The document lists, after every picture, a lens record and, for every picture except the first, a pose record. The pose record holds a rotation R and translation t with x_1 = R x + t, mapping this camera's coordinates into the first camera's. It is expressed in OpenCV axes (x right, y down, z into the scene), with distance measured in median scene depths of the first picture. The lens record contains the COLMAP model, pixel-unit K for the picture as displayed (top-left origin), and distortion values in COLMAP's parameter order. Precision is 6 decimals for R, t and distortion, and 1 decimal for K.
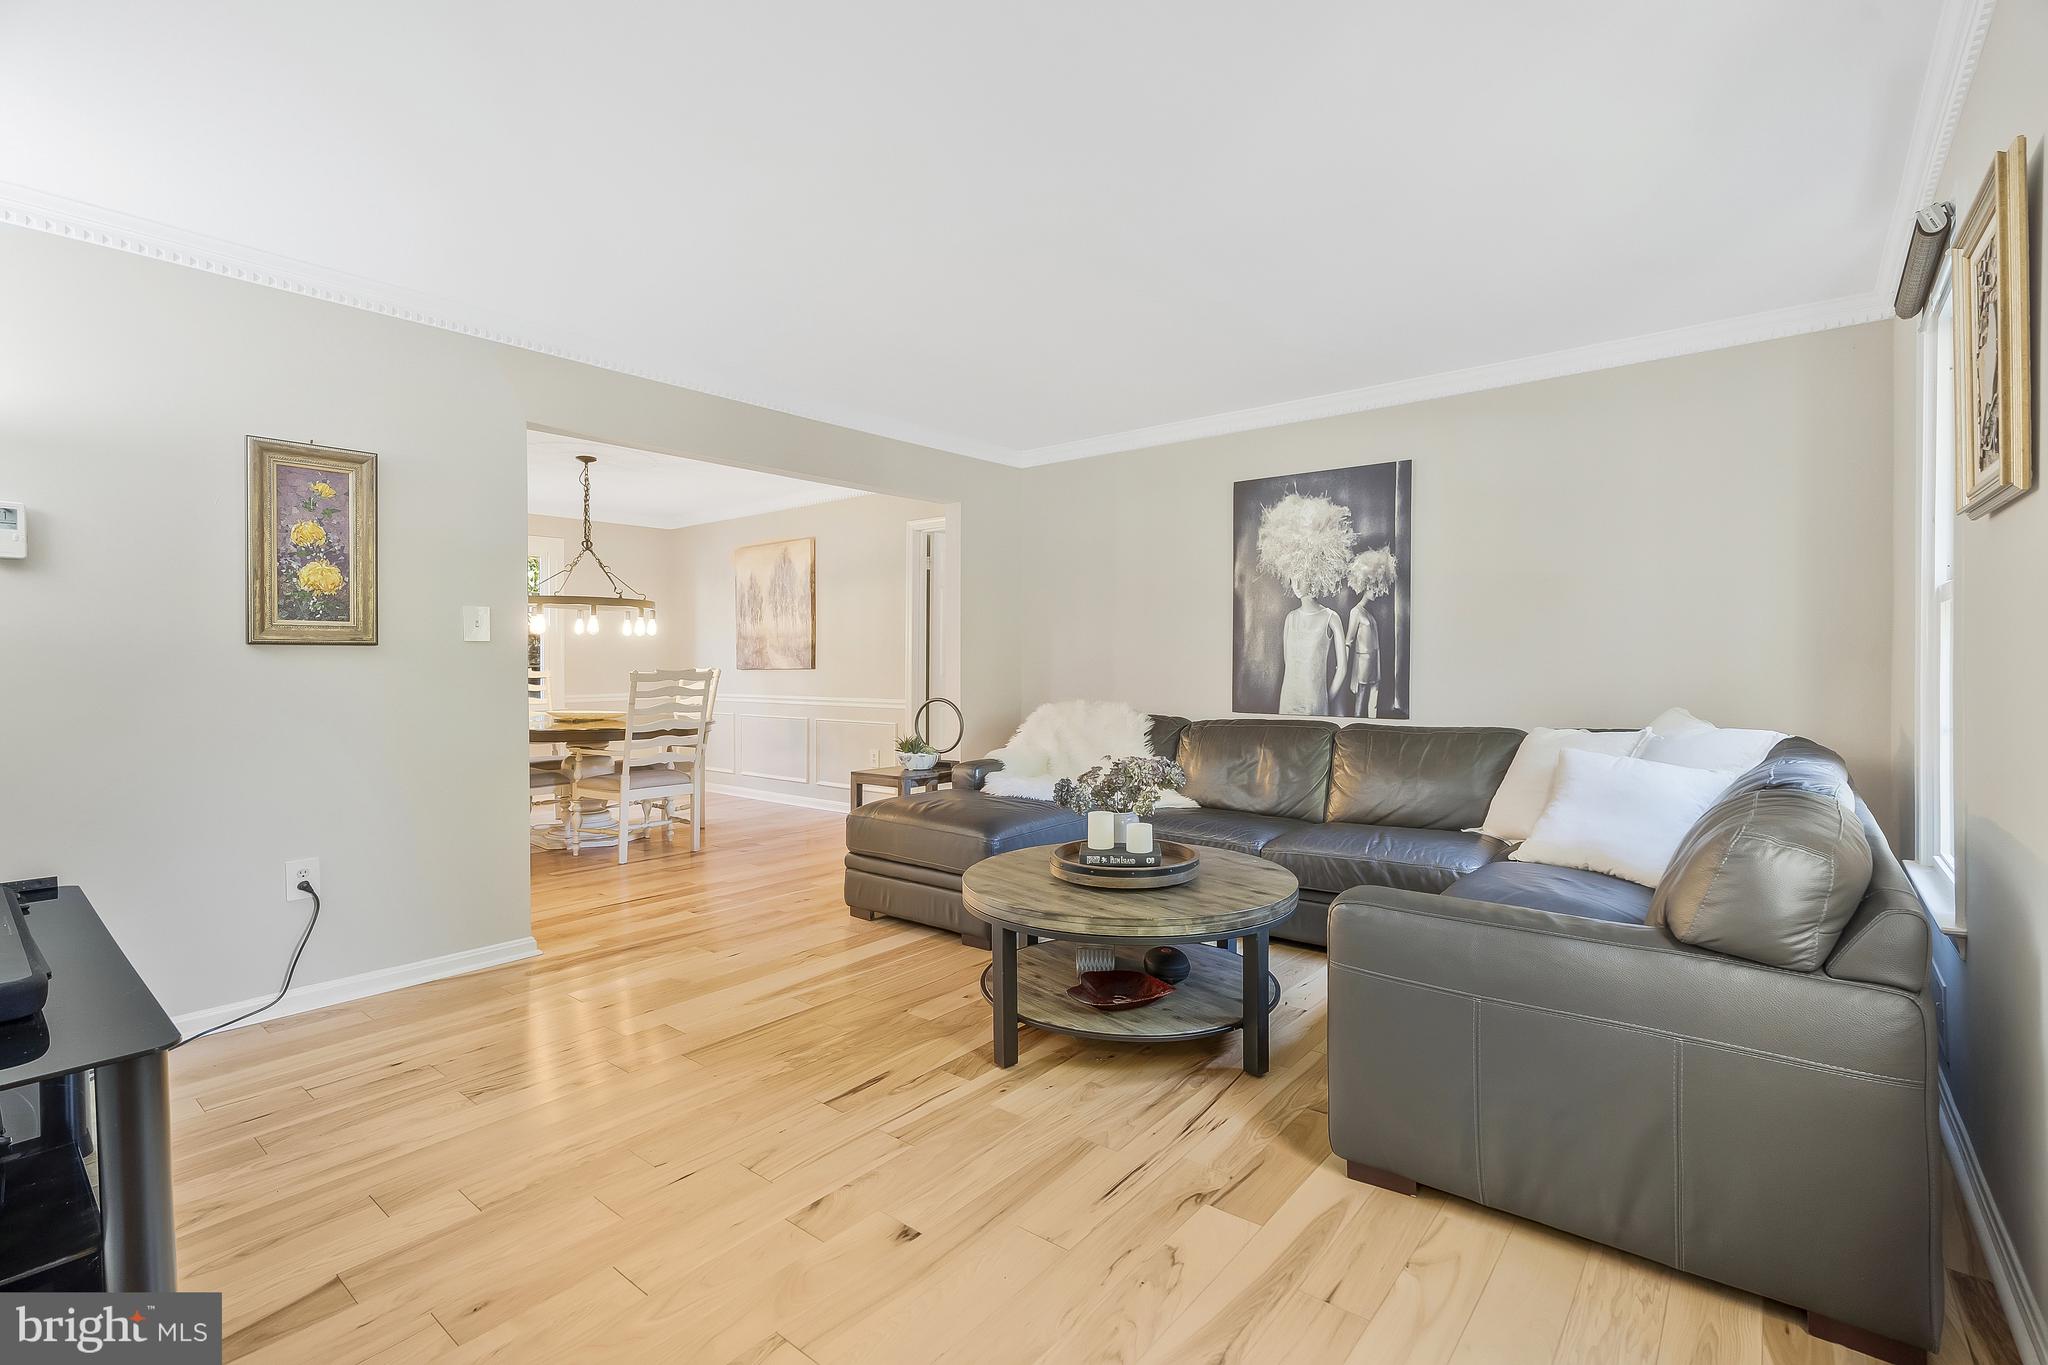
lens RADIAL K [[937.4, 0, 1016.8], [0, 937.4, 674.8], [0, 0, 1]] dist [-0.001919, 0.001312]
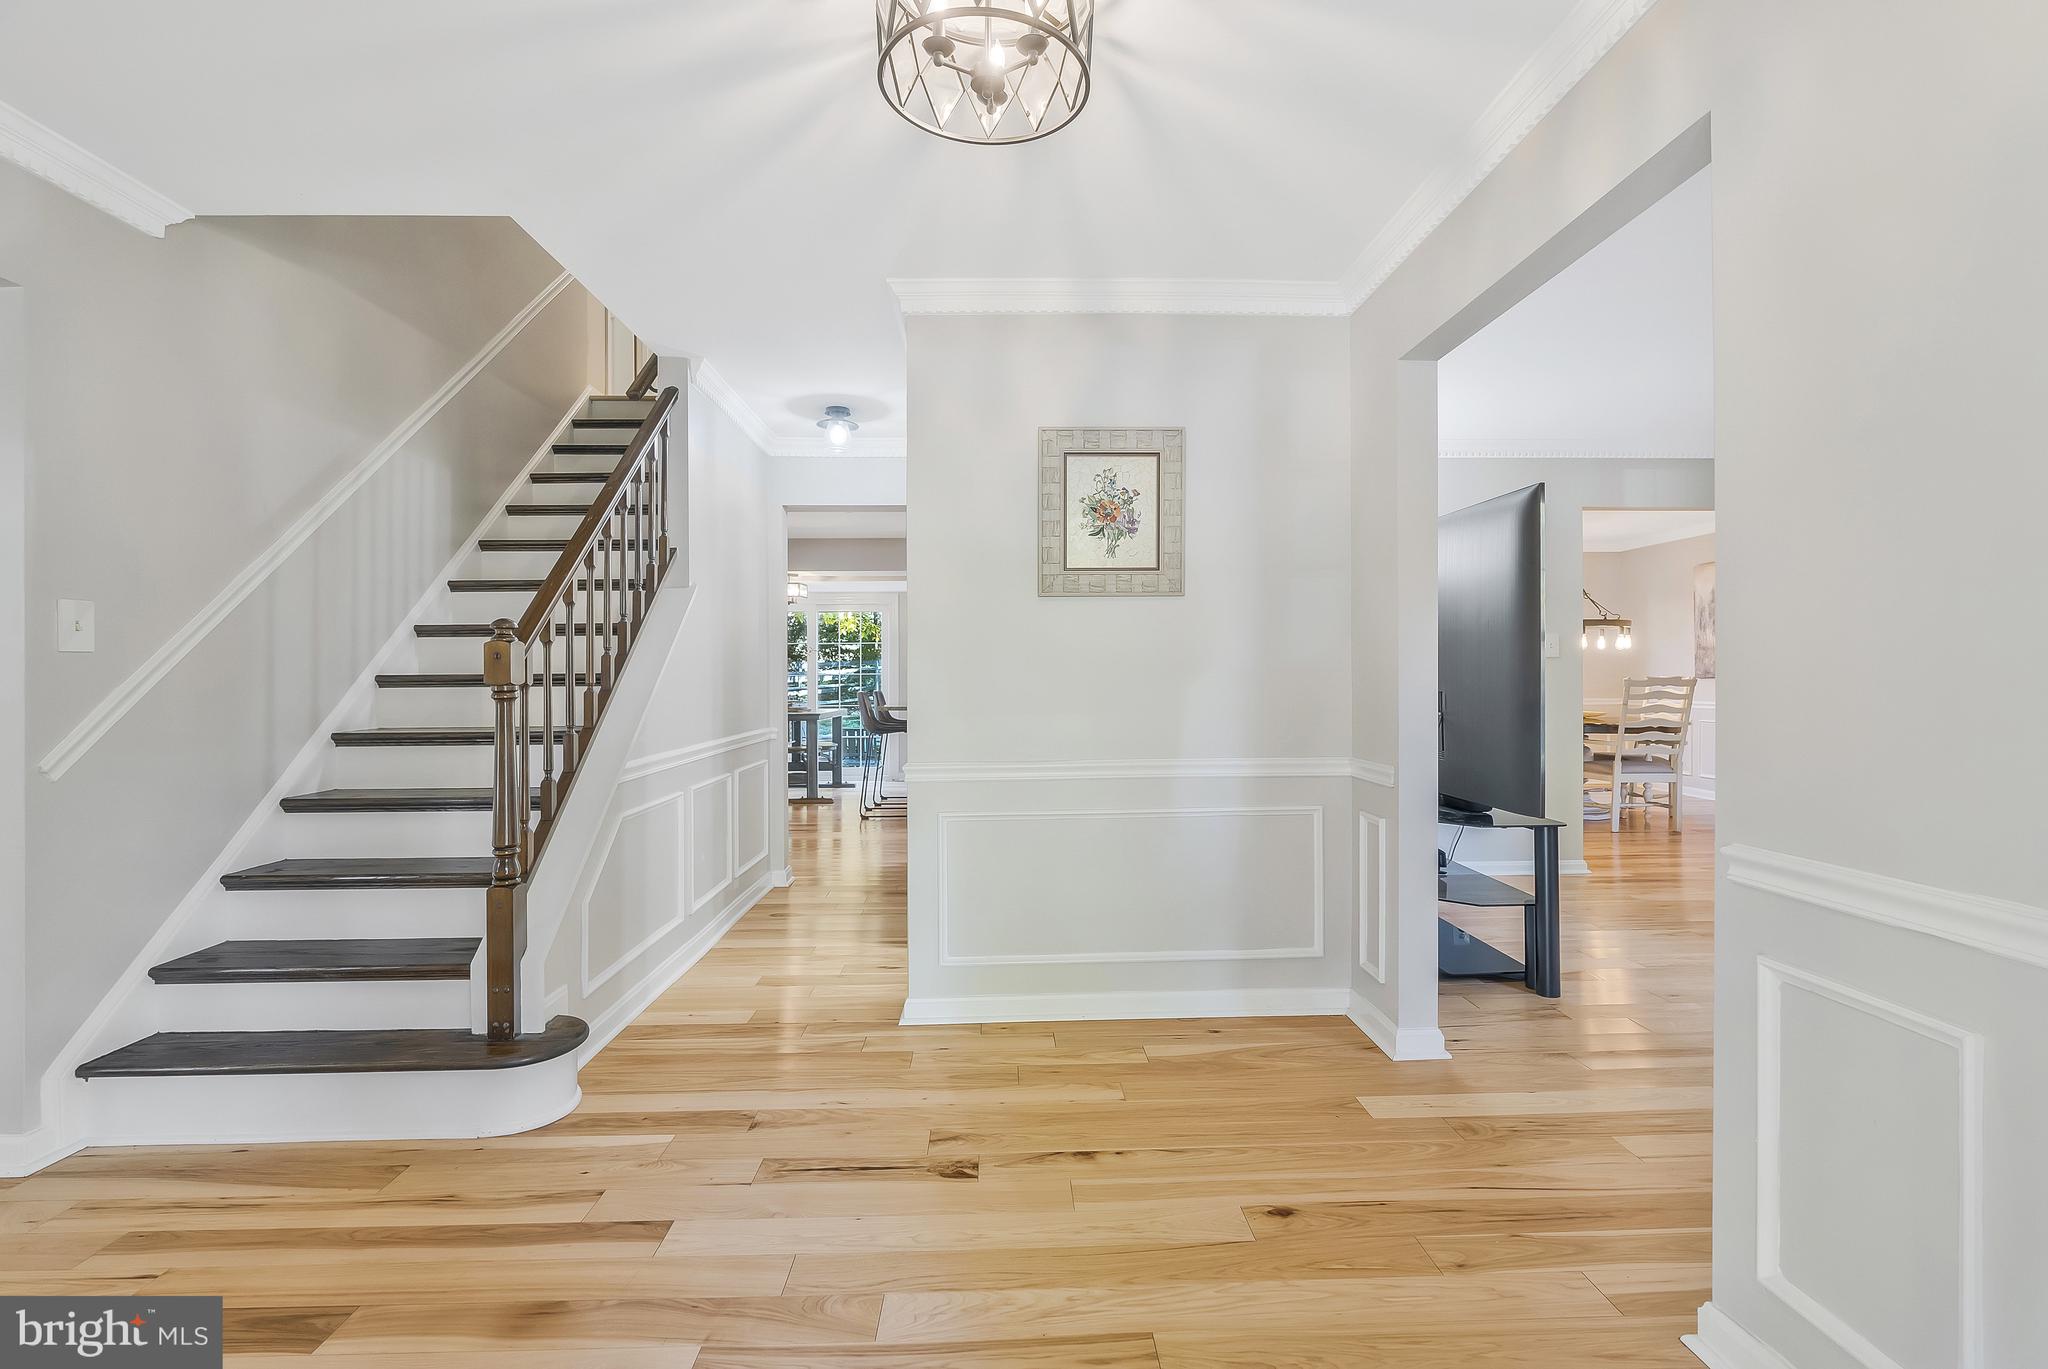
lens RADIAL K [[937.4, 0, 1027.1], [0, 937.4, 676.9], [0, 0, 1]] dist [-0.001919, 0.001312]
pose [[0.663835, -0.000184, -0.747879, -0.010789], [-0.008613, 0.999932, -0.007891, 0.012982], [0.747830, 0.011680, 0.663788, -0.475636]]
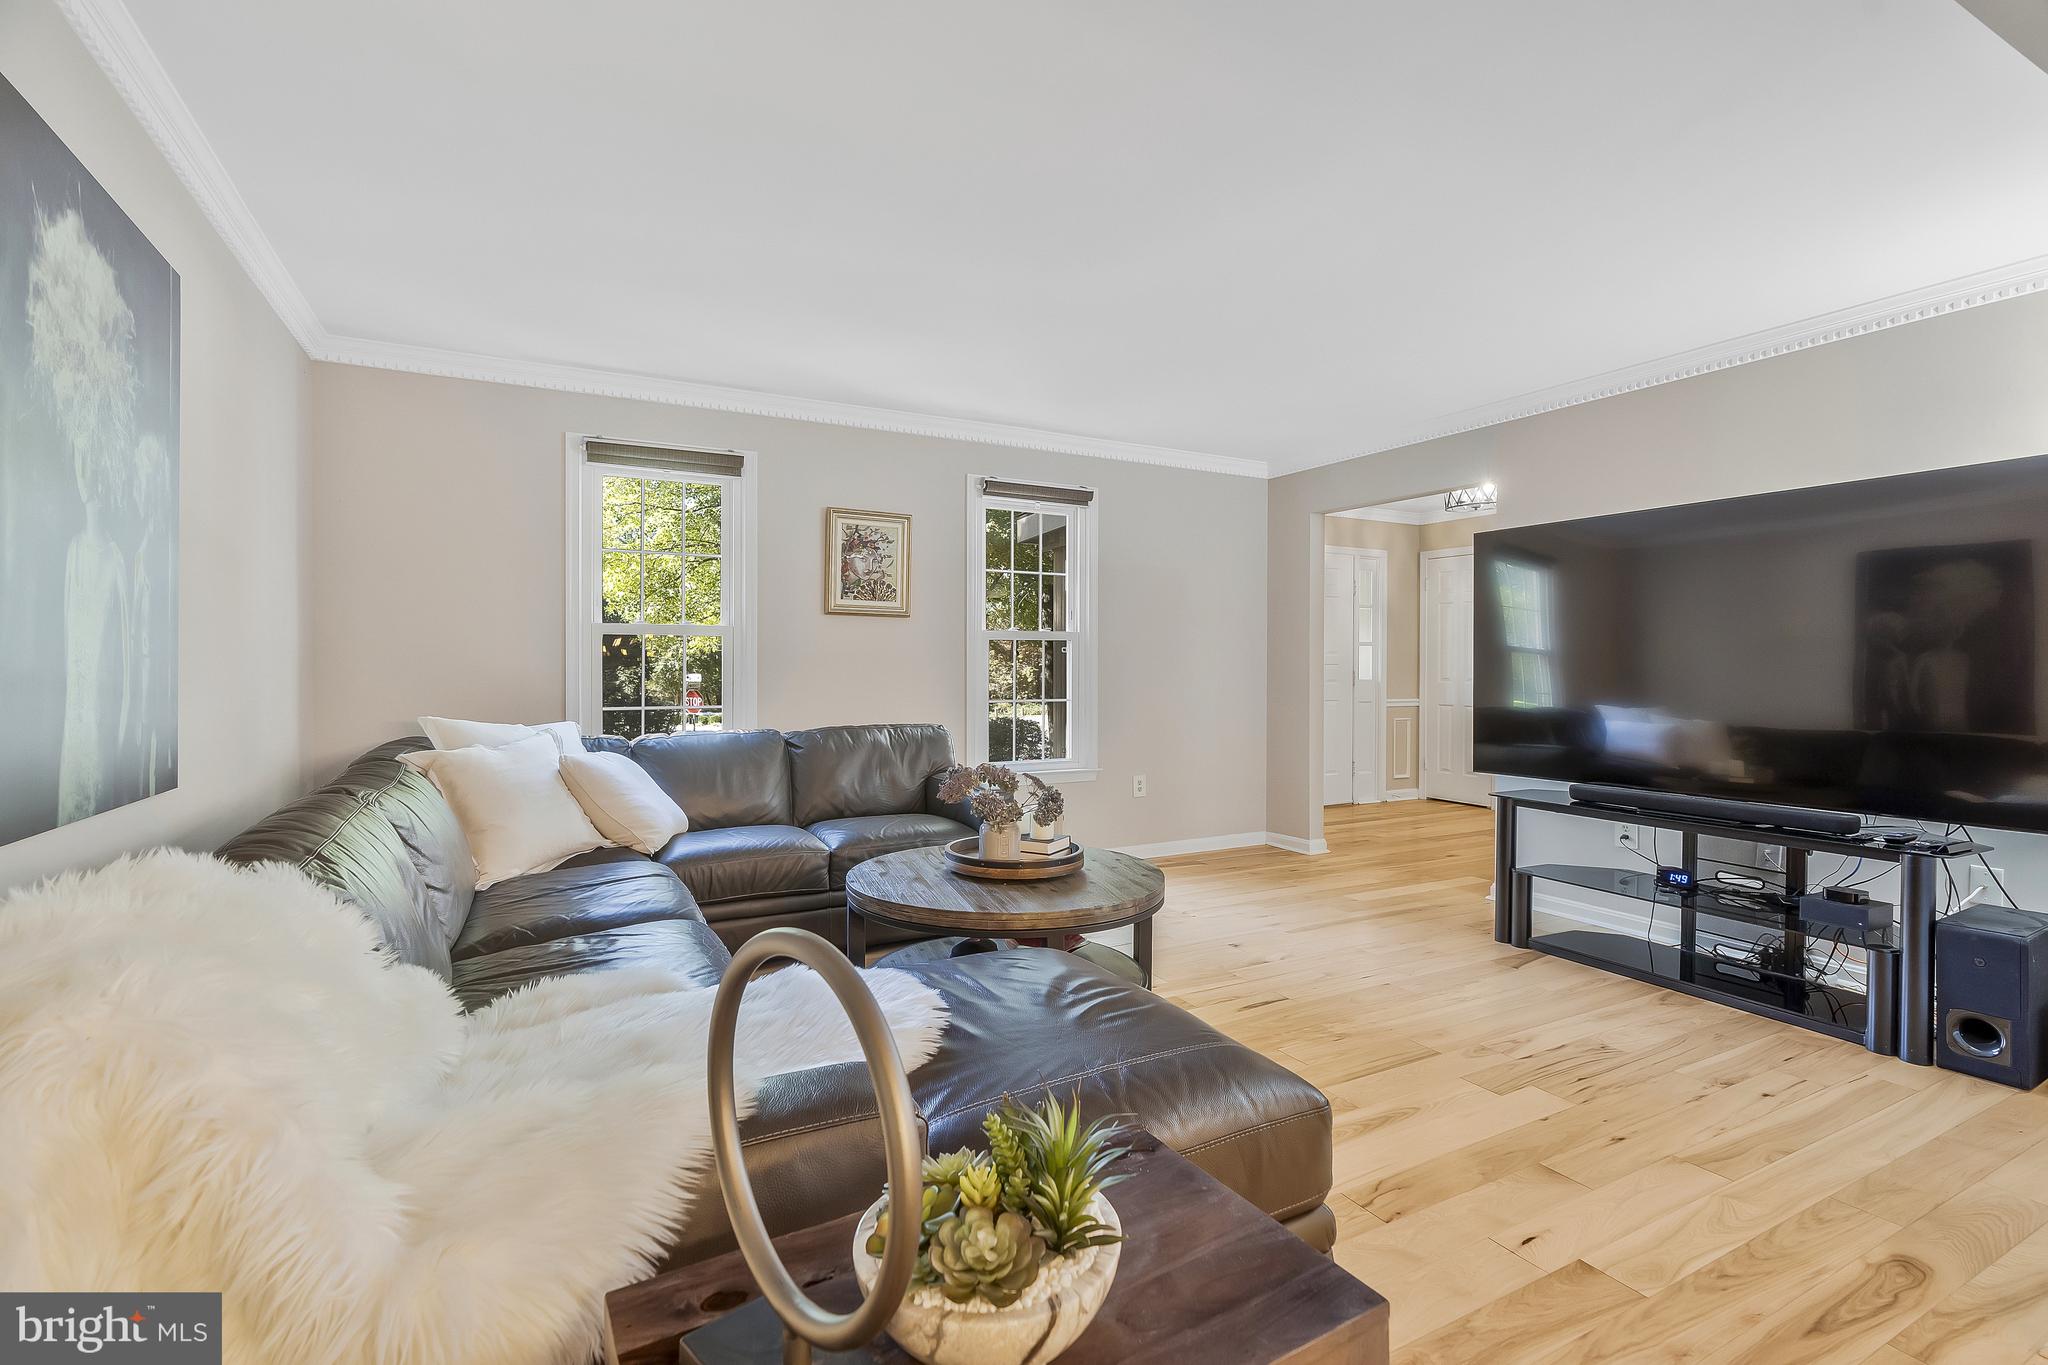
lens RADIAL K [[937.4, 0, 1018.2], [0, 937.4, 671.2], [0, 0, 1]] dist [-0.001919, 0.001312]
pose [[-0.923419, 0.002828, 0.383784, -0.176298], [0.010271, 0.999797, 0.017346, -0.019954], [-0.383657, 0.019960, -0.923260, 1.156475]]
